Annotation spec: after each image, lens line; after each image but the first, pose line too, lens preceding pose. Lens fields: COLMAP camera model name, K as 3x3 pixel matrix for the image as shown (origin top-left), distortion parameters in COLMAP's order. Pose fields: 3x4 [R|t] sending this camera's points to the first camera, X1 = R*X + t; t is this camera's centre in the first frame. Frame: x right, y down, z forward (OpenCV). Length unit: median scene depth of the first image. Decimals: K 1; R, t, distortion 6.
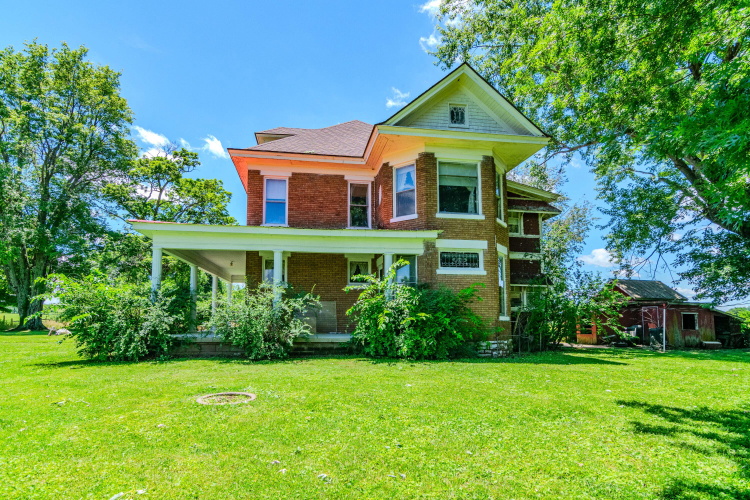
lens RADIAL K [[358.4, 0, 375.0], [0, 358.4, 309.7], [0, 0, 1]] dist [0.003531, 0.000641]
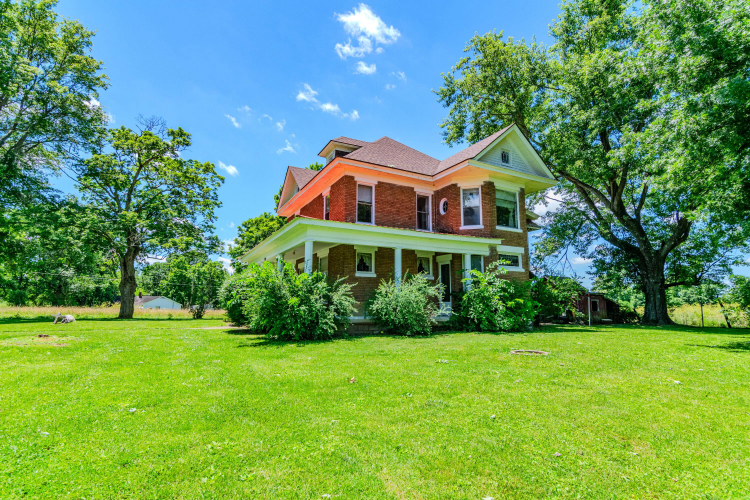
lens RADIAL K [[359.7, 0, 375.3], [0, 359.7, 282.1], [0, 0, 1]] dist [-0.003941, -0.000776]
pose [[0.939834, 0.018487, 0.341130, -0.692204], [-0.003865, 0.999046, -0.043495, 0.006244], [-0.341608, 0.039560, 0.939009, -0.117124]]
